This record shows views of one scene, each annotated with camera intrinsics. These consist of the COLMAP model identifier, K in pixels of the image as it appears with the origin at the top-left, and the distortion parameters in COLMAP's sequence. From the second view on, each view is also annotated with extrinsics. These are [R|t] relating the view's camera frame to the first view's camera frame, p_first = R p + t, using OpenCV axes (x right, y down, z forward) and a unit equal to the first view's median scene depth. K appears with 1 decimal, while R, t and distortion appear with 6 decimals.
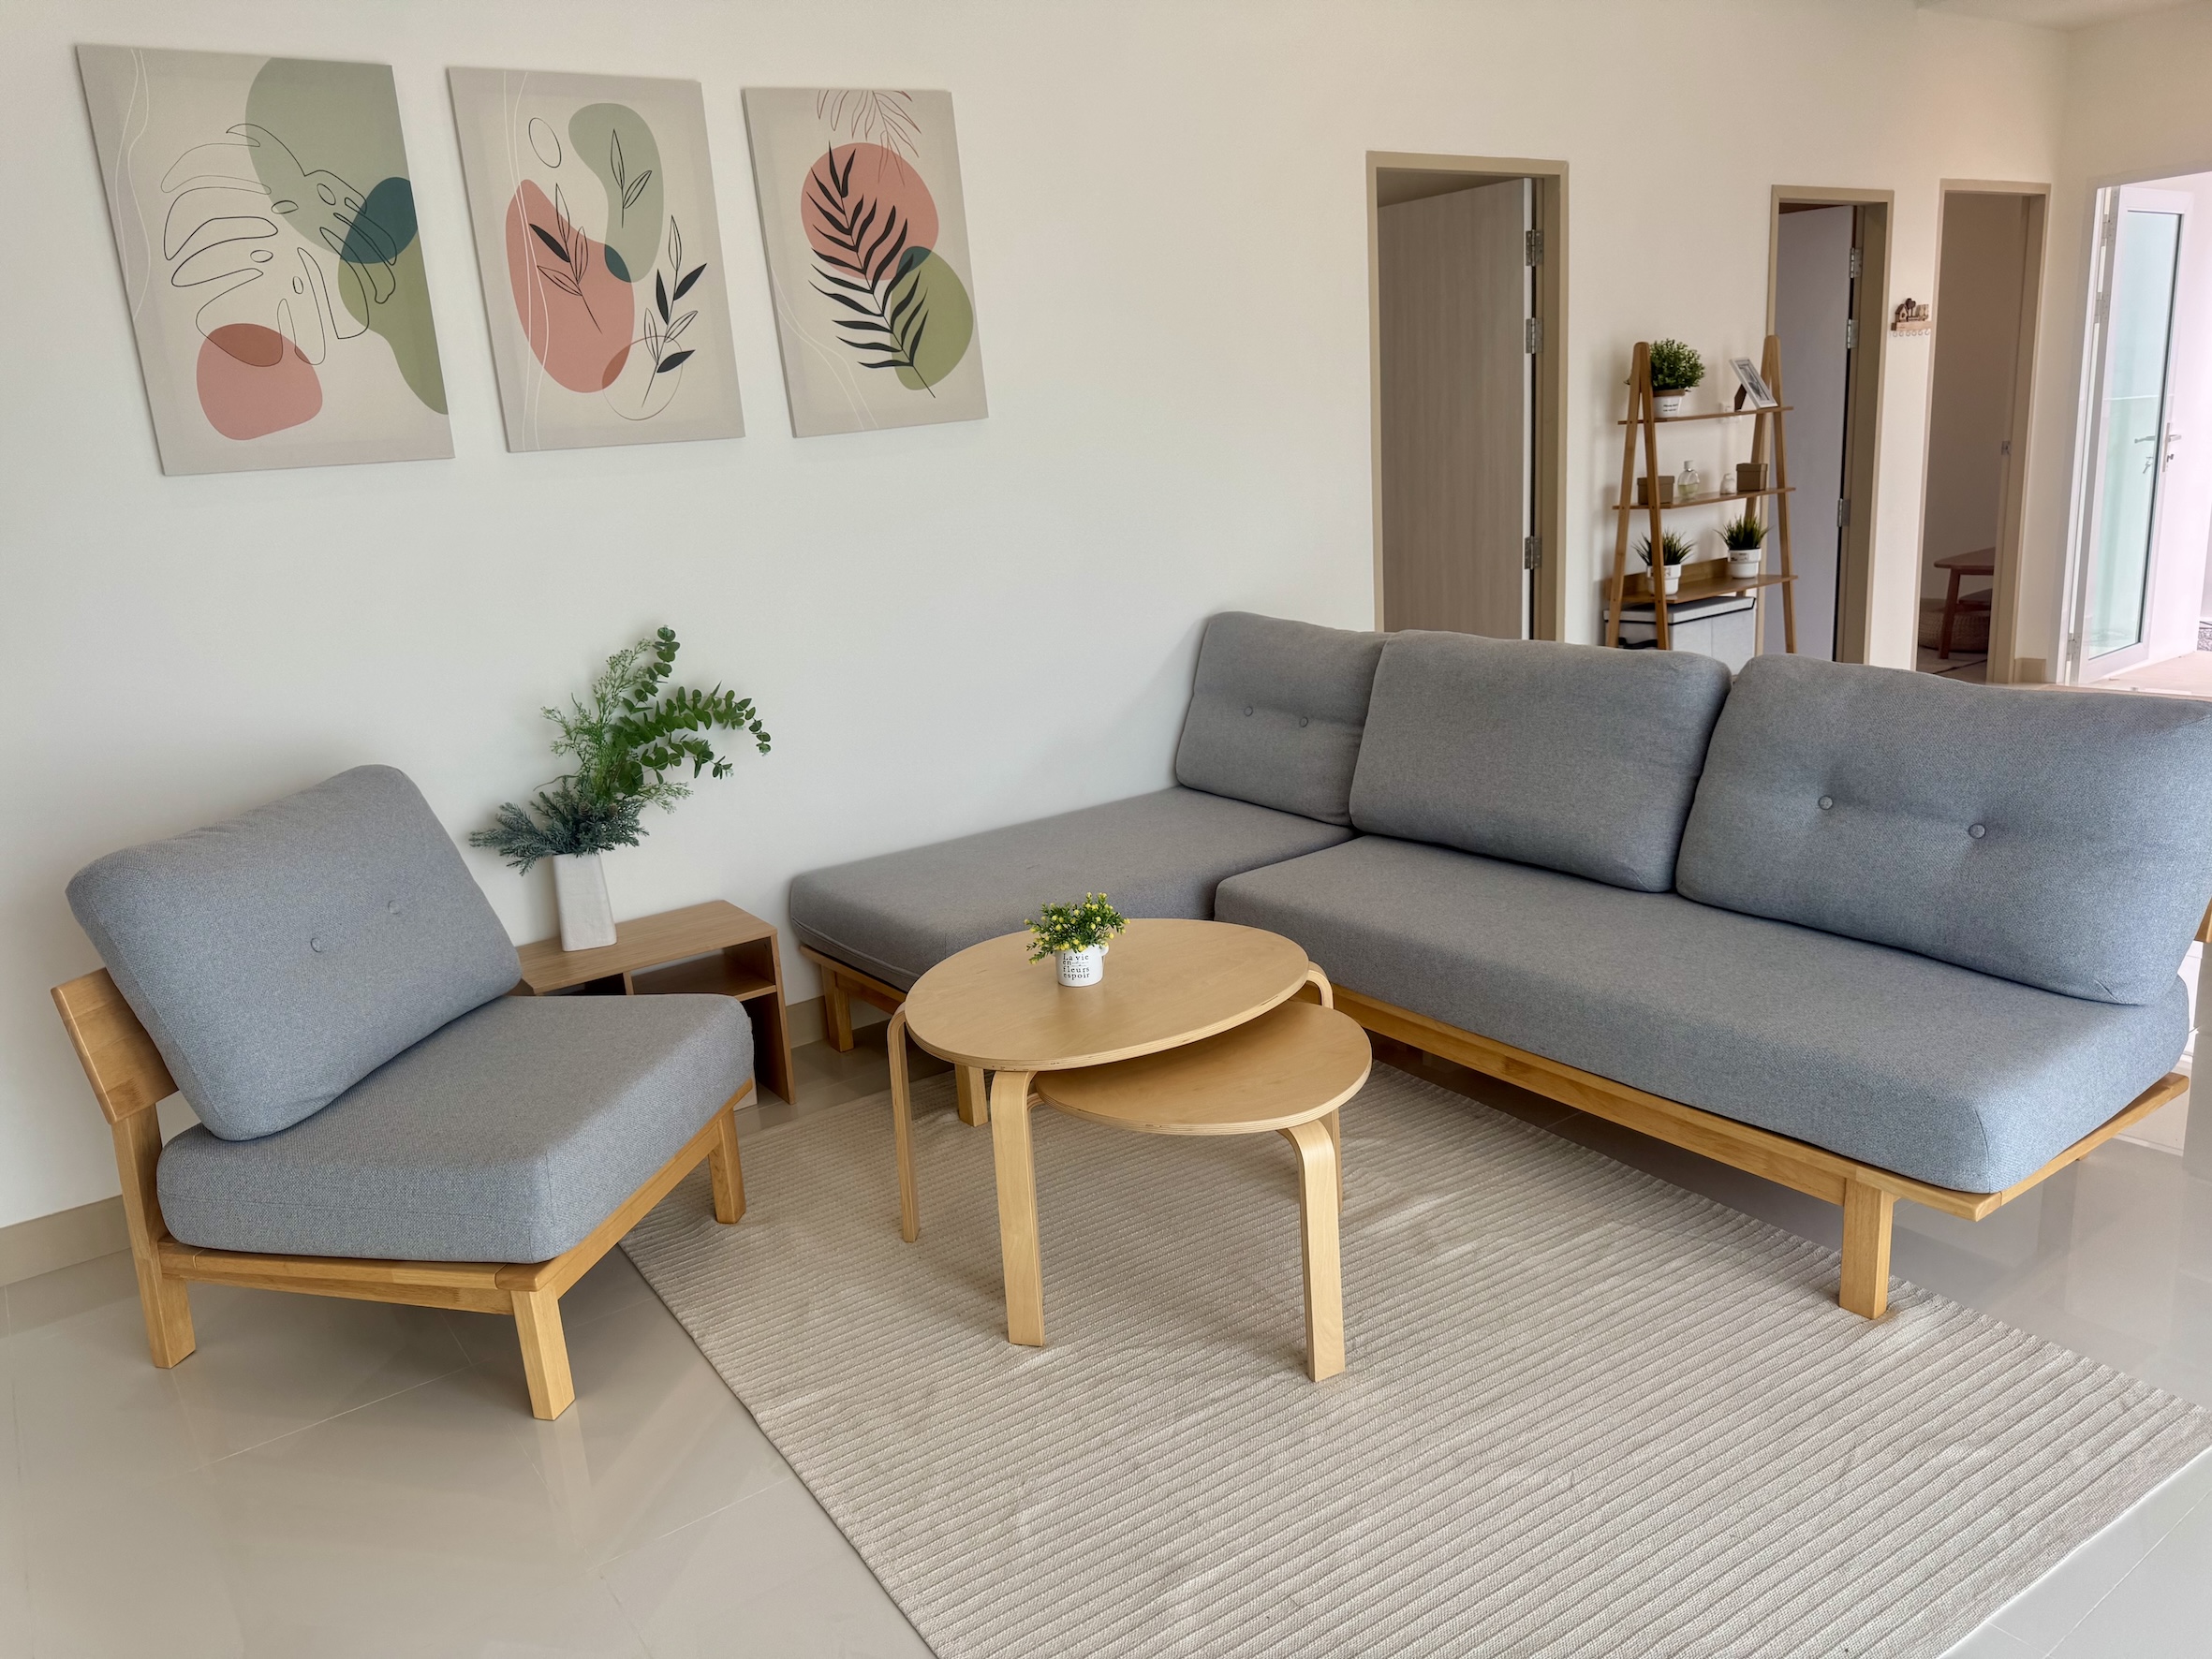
lens RADIAL K [[1614.4, 0, 1109.7], [0, 1614.4, 833.6], [0, 0, 1]] dist [0.018313, -0.018429]
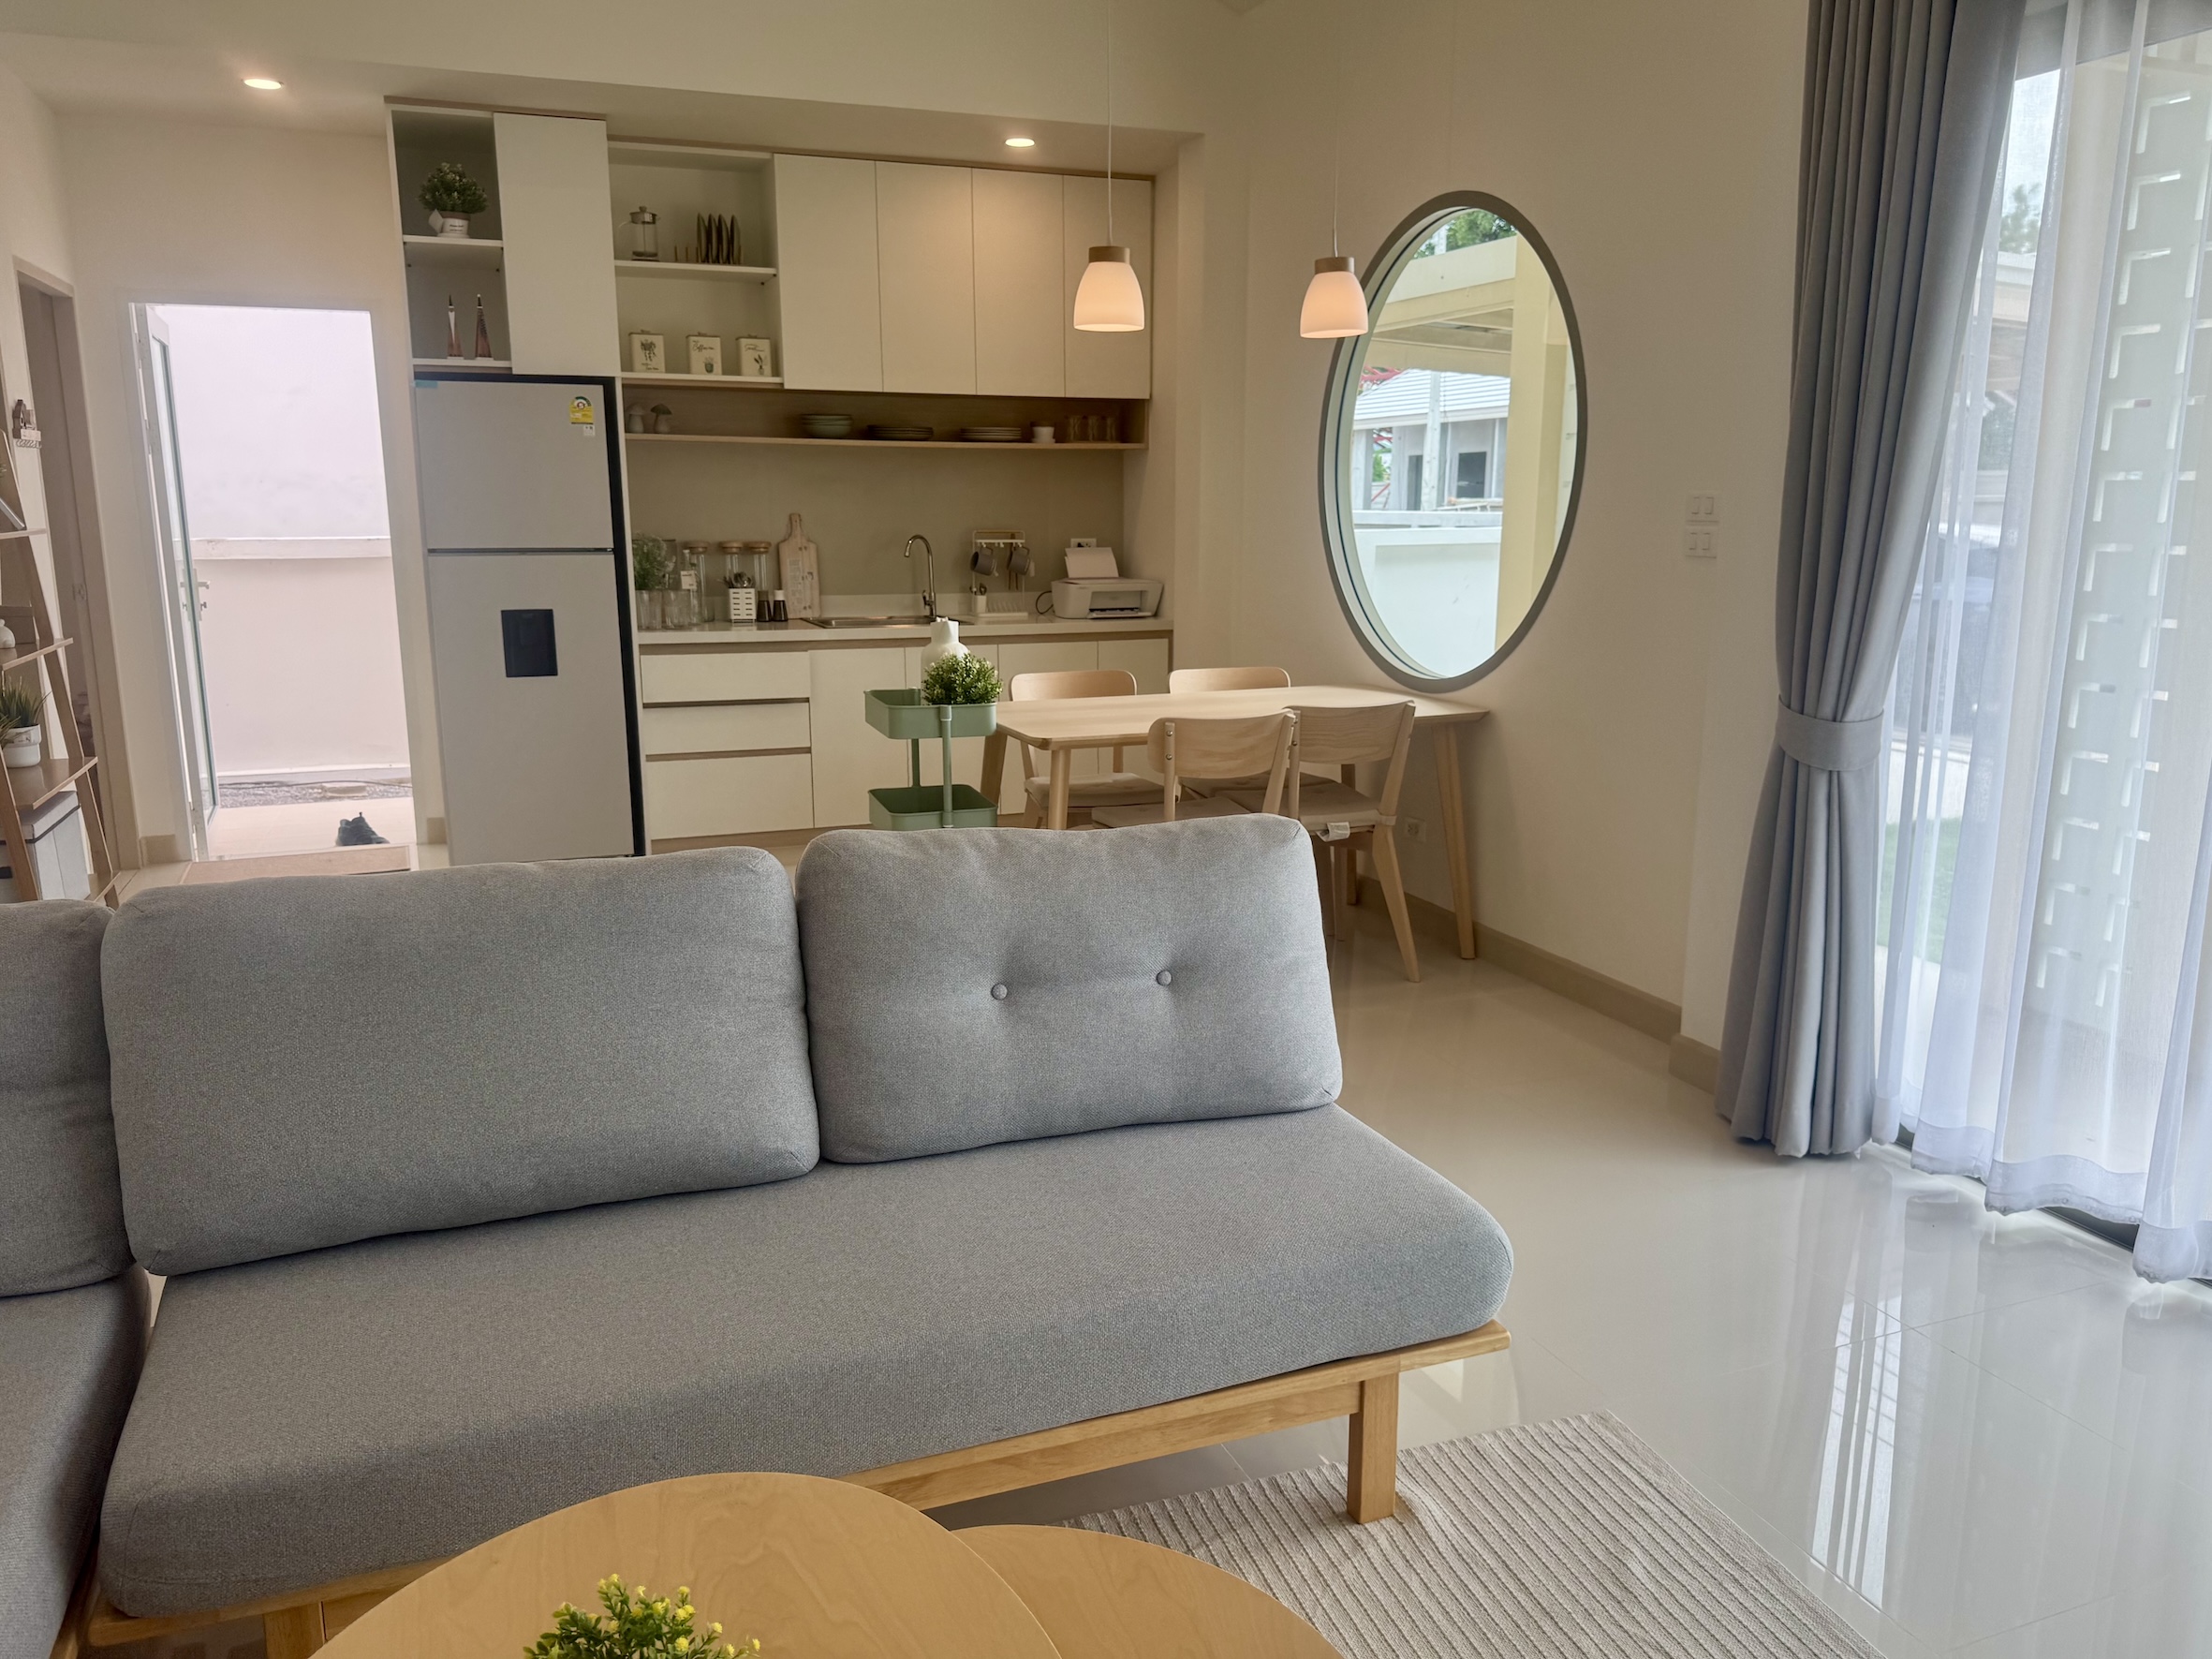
lens RADIAL K [[1614.9, 0, 1095.7], [0, 1614.9, 821.5], [0, 0, 1]] dist [0.018313, -0.018429]
pose [[0.242510, -0.118733, 0.962856, -0.348457], [0.219618, 0.973436, 0.064724, -0.151232], [-0.944964, 0.195765, 0.262144, 0.731537]]
